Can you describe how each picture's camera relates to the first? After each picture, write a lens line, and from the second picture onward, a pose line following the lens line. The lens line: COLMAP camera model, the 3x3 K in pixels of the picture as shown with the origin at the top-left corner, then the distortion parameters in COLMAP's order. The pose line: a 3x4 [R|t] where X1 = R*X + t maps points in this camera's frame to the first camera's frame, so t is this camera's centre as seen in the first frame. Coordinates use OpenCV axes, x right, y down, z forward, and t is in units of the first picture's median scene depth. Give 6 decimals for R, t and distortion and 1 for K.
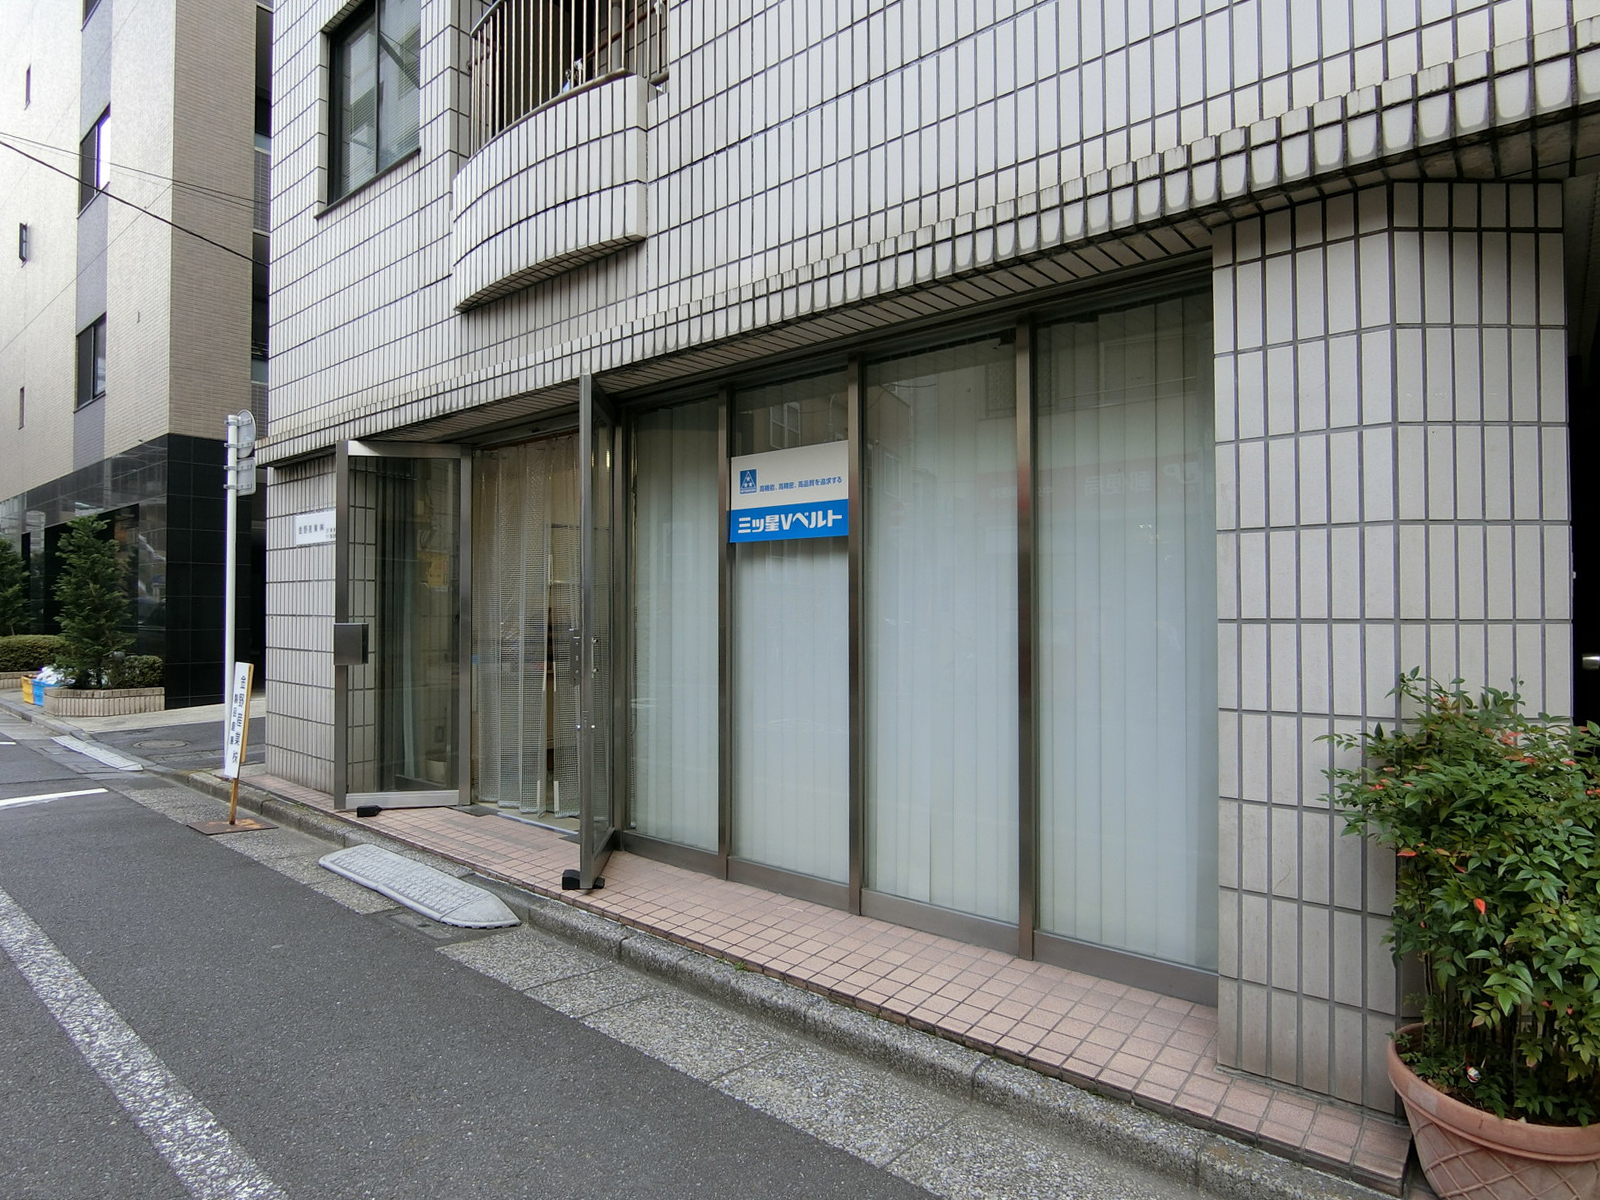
lens RADIAL K [[901.2, 0, 805.2], [0, 901.2, 594.7], [0, 0, 1]] dist [-0.016382, -0.002576]
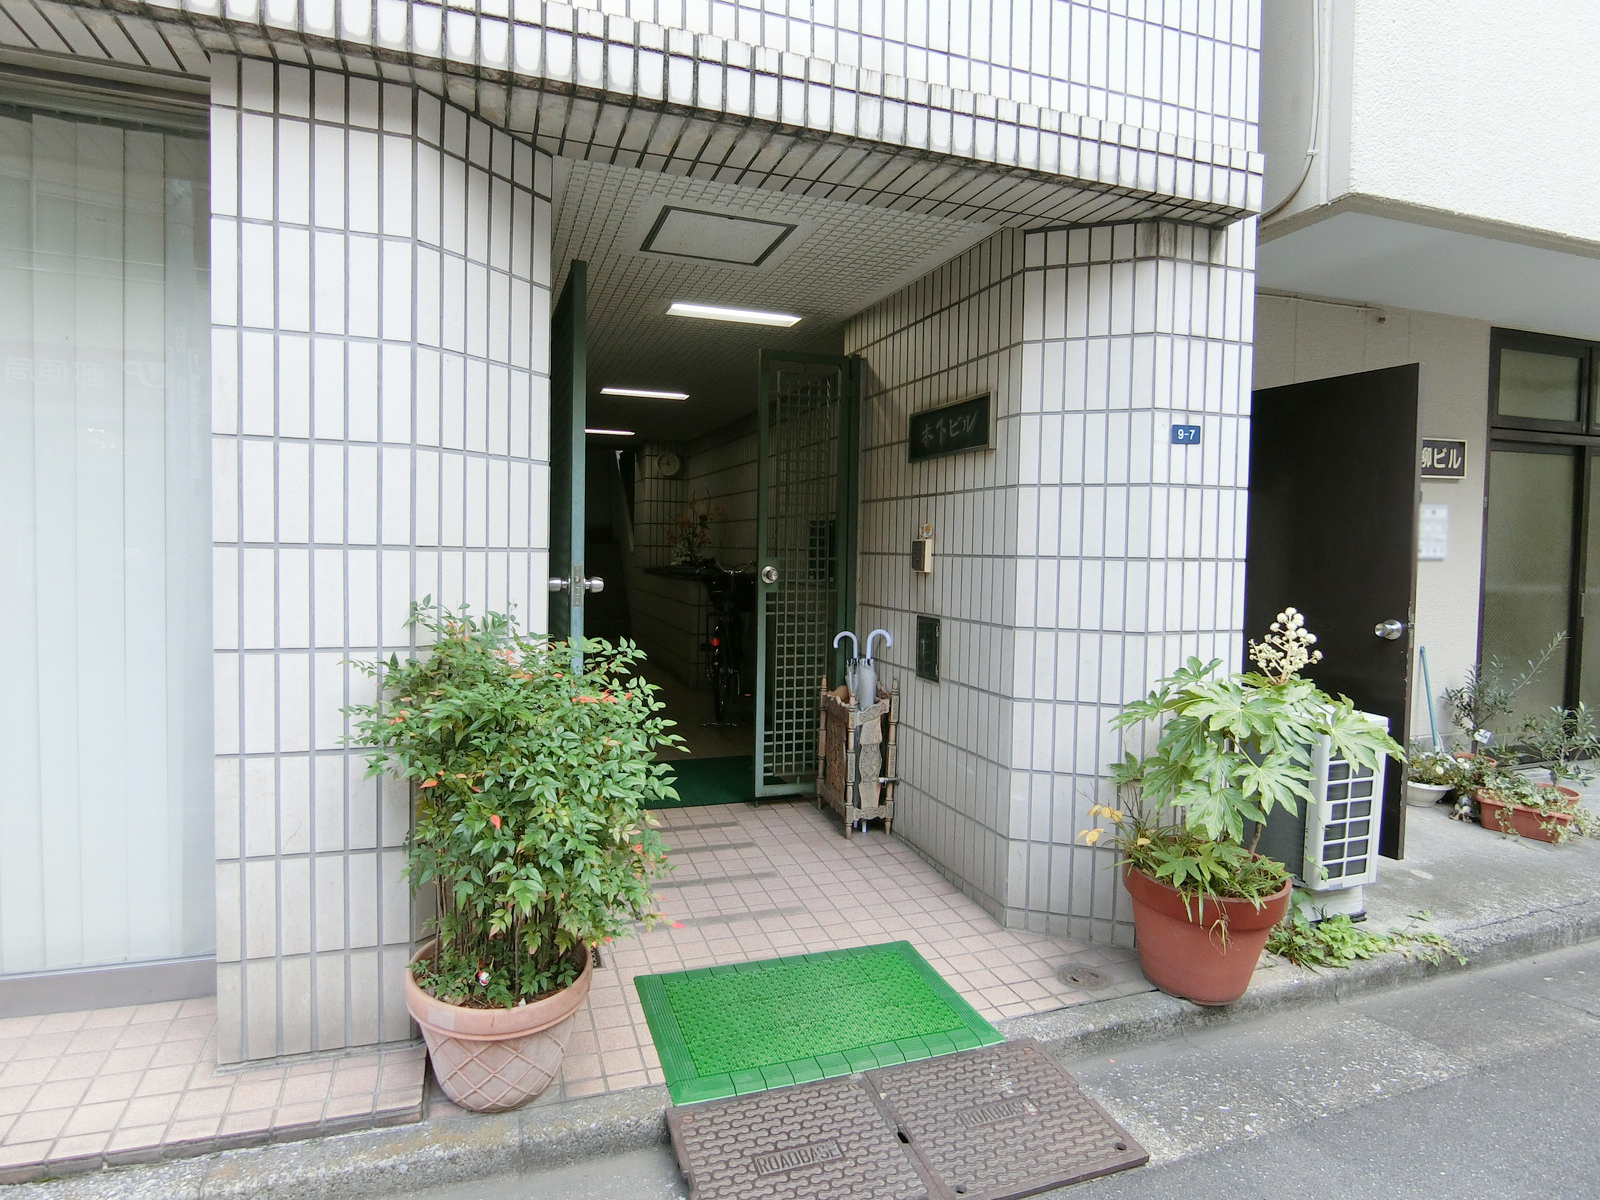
lens RADIAL K [[901.2, 0, 805.2], [0, 901.2, 594.7], [0, 0, 1]] dist [-0.016382, -0.002576]
pose [[0.512788, -0.028150, 0.858054, 0.038589], [-0.038710, 0.997688, 0.055865, 0.009641], [-0.857642, -0.061862, 0.510512, 0.130234]]
